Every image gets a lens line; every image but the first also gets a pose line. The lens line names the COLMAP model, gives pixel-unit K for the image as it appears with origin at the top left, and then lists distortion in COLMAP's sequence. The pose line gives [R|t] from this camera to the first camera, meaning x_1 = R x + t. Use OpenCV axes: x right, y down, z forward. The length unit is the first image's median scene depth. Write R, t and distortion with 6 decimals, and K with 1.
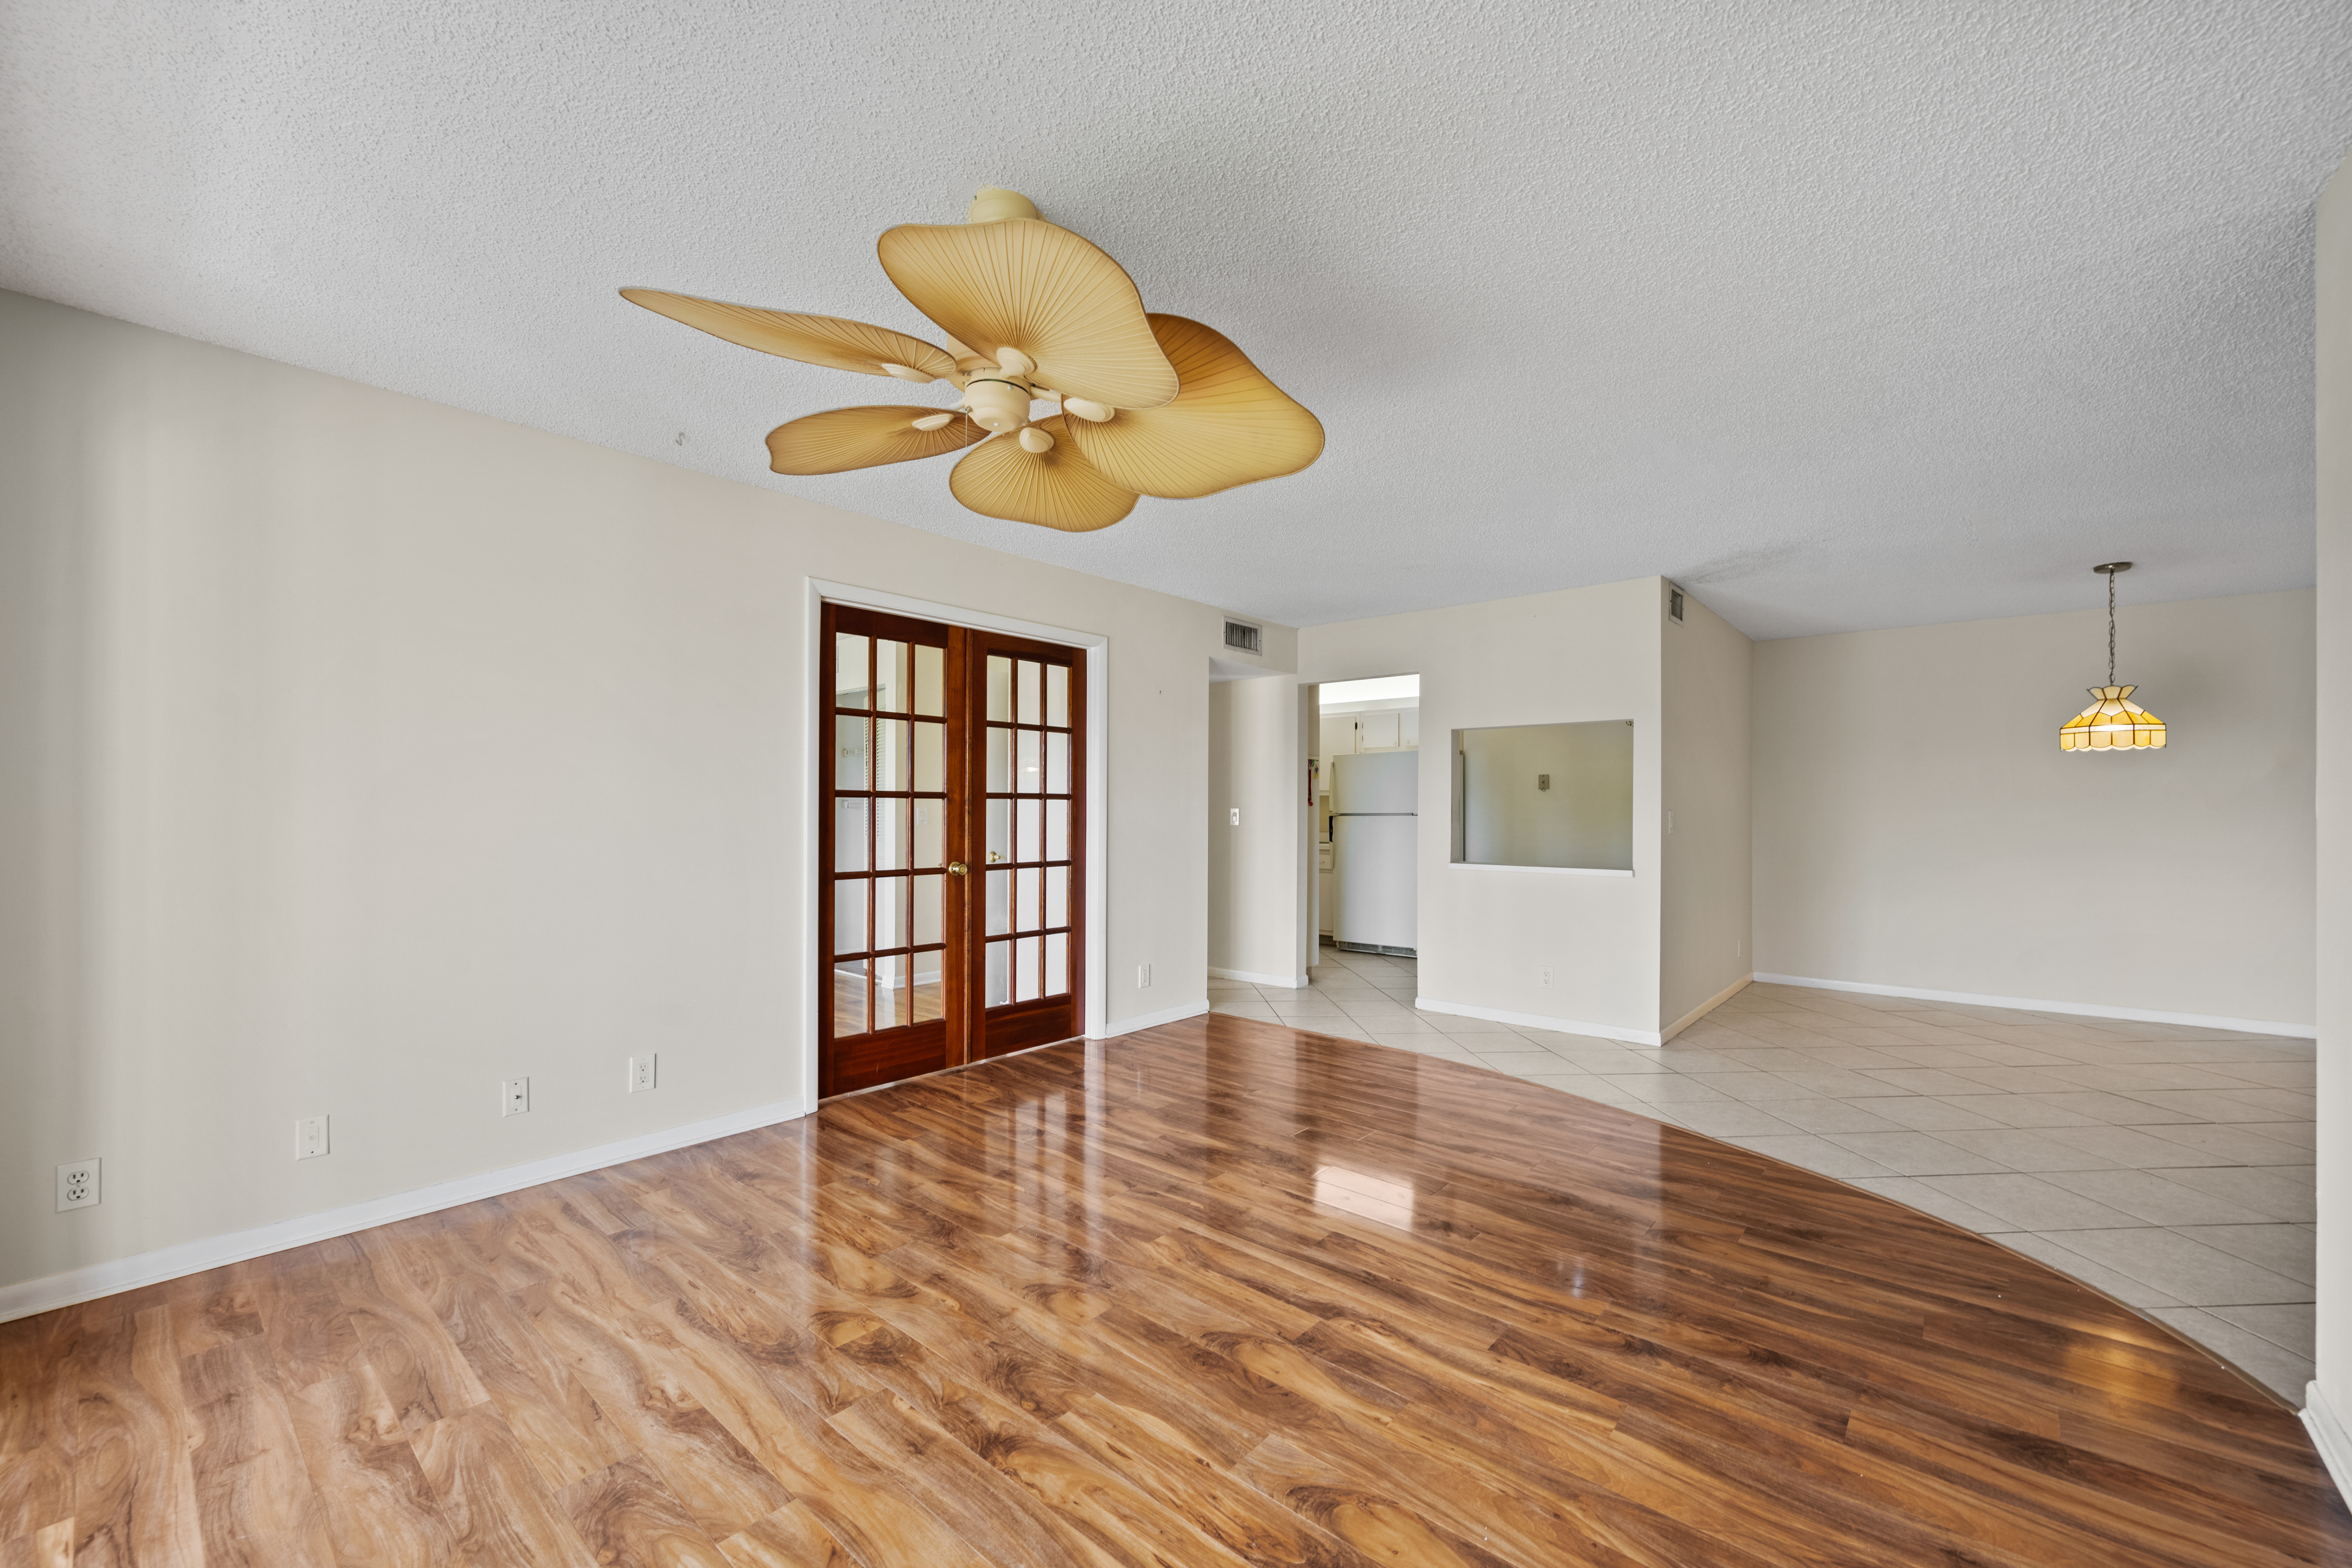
lens RADIAL K [[940.8, 0, 1169.3], [0, 940.8, 803.6], [0, 0, 1]] dist [-0.000150, -0.000523]
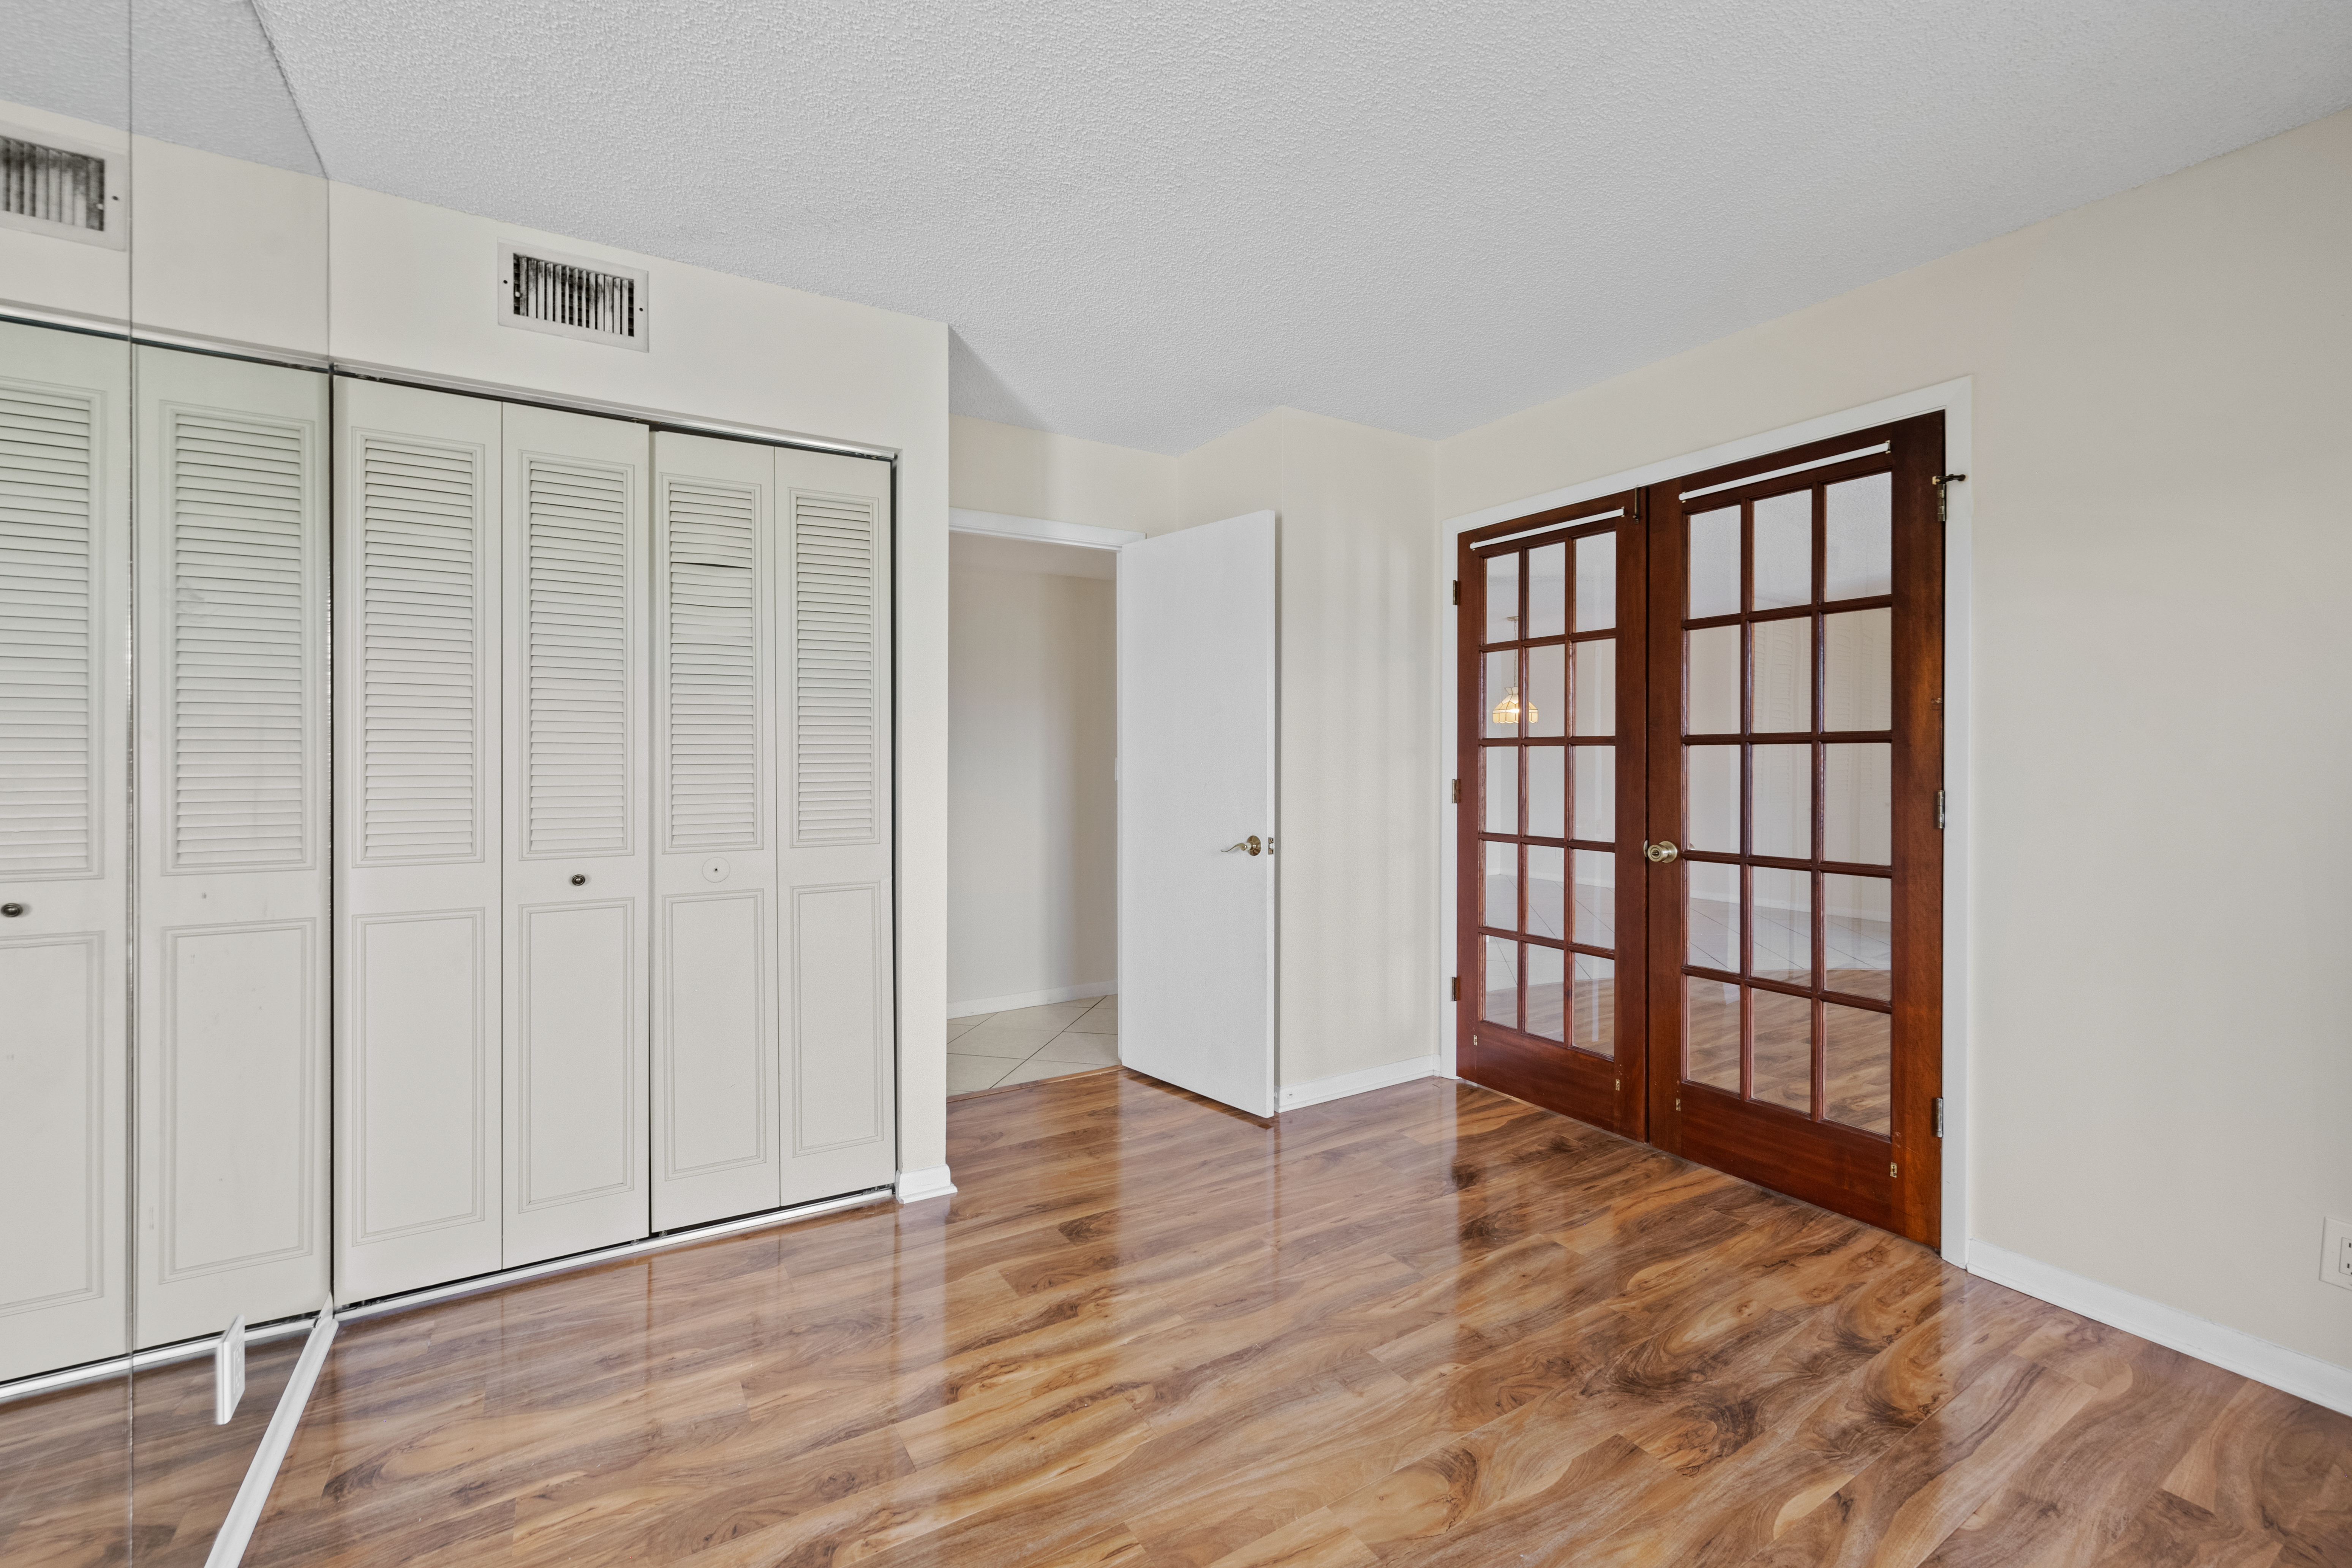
lens RADIAL K [[978.9, 0, 1179.9], [0, 978.9, 774.5], [0, 0, 1]] dist [0.001452, 0.000169]
pose [[-0.290691, 0.012955, -0.956729, 0.515286], [-0.000550, 0.999906, 0.013707, 0.005961], [0.956817, 0.004510, -0.290656, 0.846970]]
